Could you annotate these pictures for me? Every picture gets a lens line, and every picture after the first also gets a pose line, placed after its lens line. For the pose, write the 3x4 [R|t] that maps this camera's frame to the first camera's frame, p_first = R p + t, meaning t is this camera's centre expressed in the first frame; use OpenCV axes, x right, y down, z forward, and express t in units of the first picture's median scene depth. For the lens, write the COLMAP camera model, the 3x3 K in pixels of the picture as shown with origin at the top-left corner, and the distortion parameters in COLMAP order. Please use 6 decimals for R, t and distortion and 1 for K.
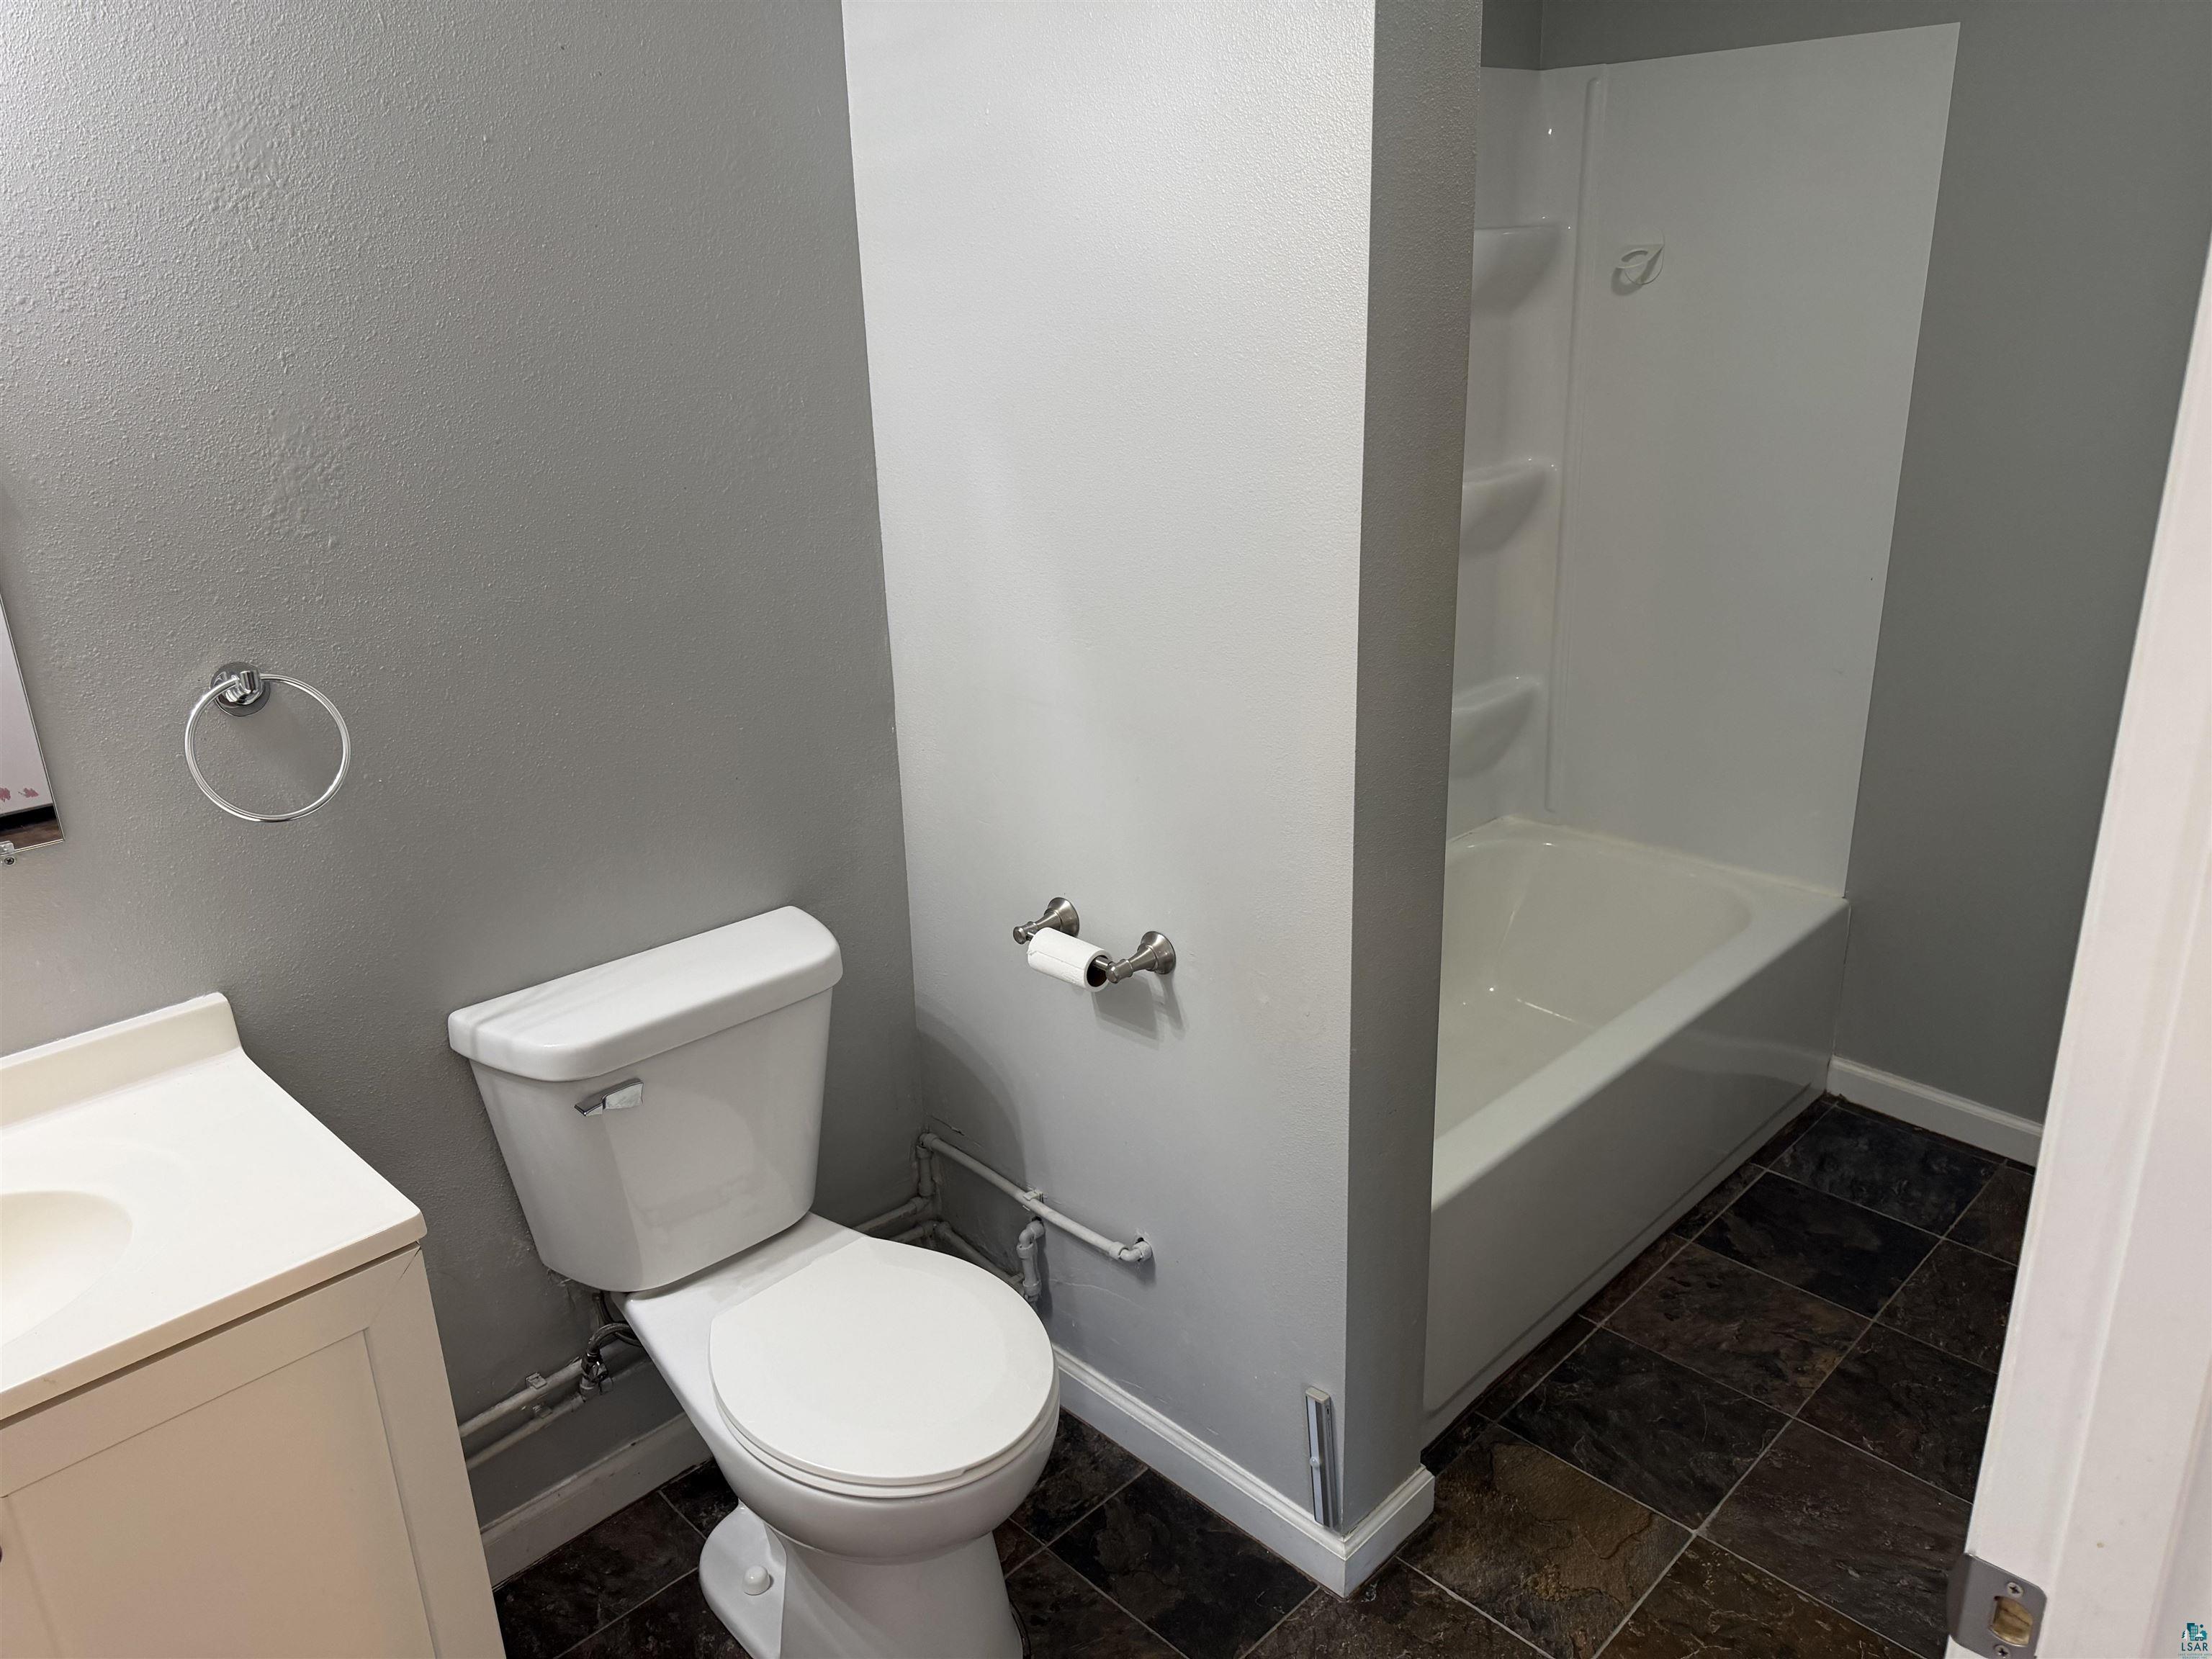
lens RADIAL K [[1556.4, 0, 1110.5], [0, 1556.4, 825.8], [0, 0, 1]] dist [0.021249, -0.022003]
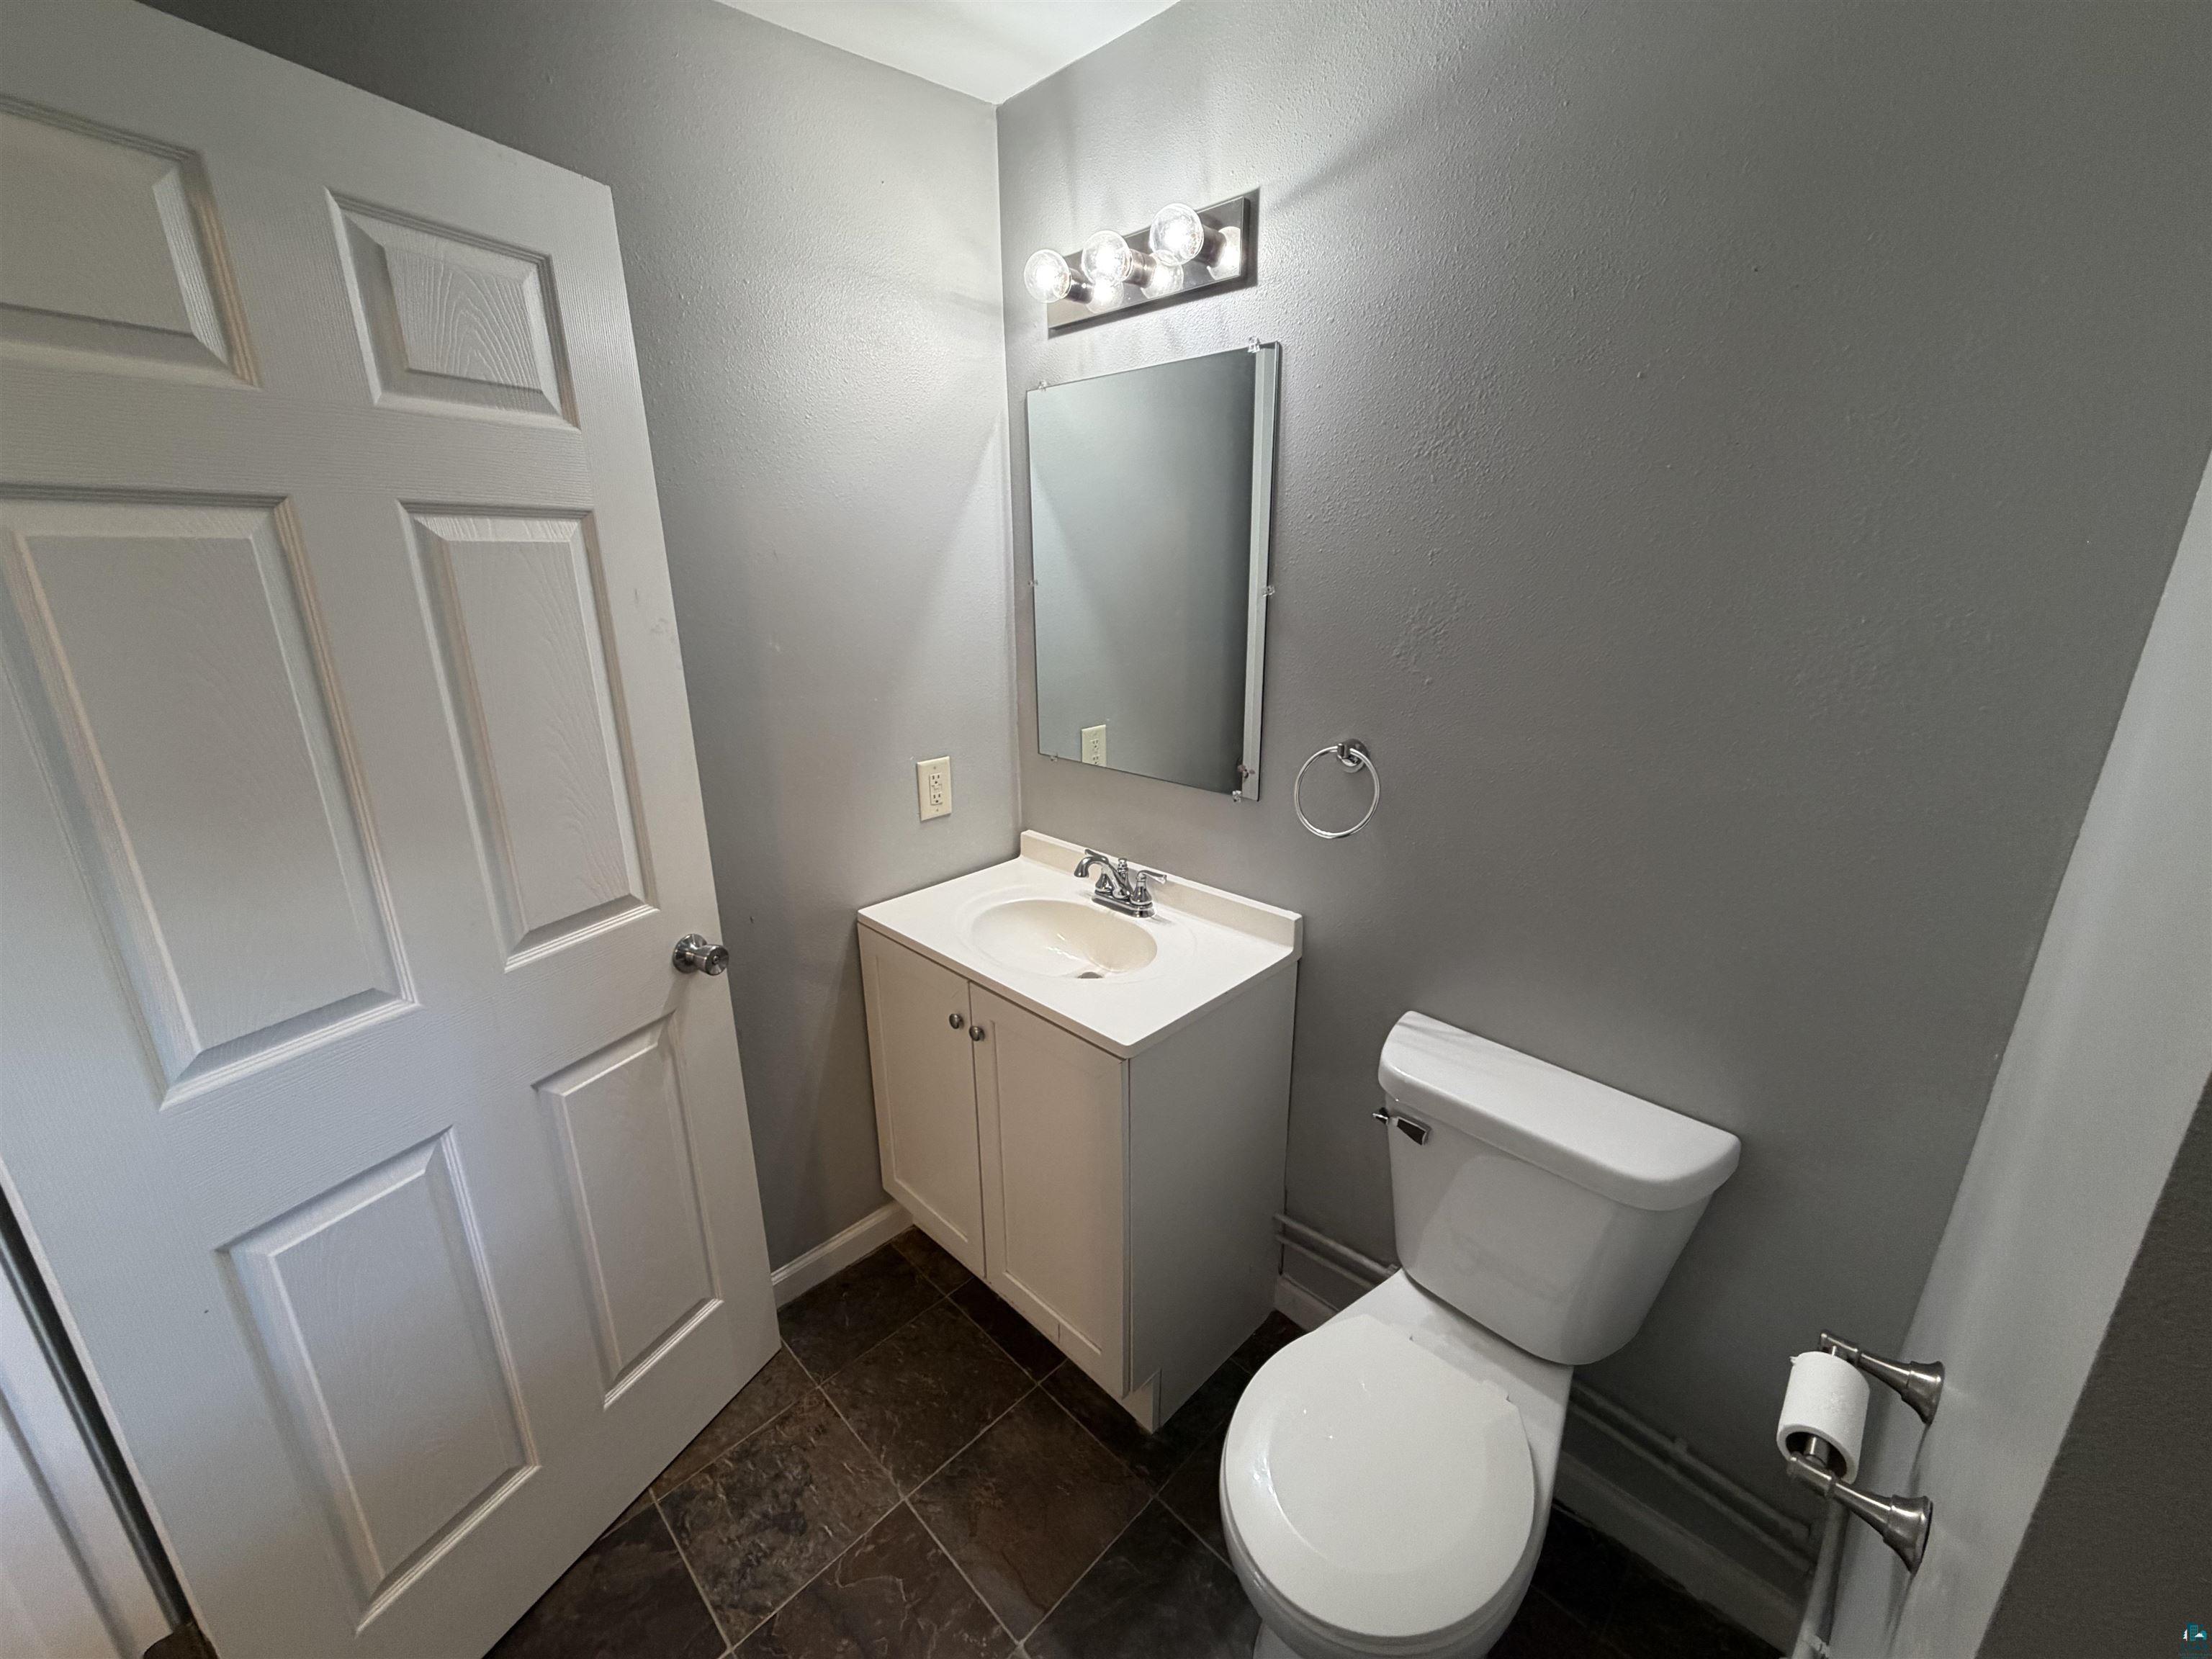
lens RADIAL K [[880.2, 0, 1106.9], [0, 880.2, 825.9], [0, 0, 1]] dist [0.003156, 0.000473]
pose [[-0.003305, 0.320403, -0.947276, 0.288994], [-0.316492, 0.898250, 0.304925, -0.188037], [0.948589, 0.300813, 0.098436, 0.585606]]
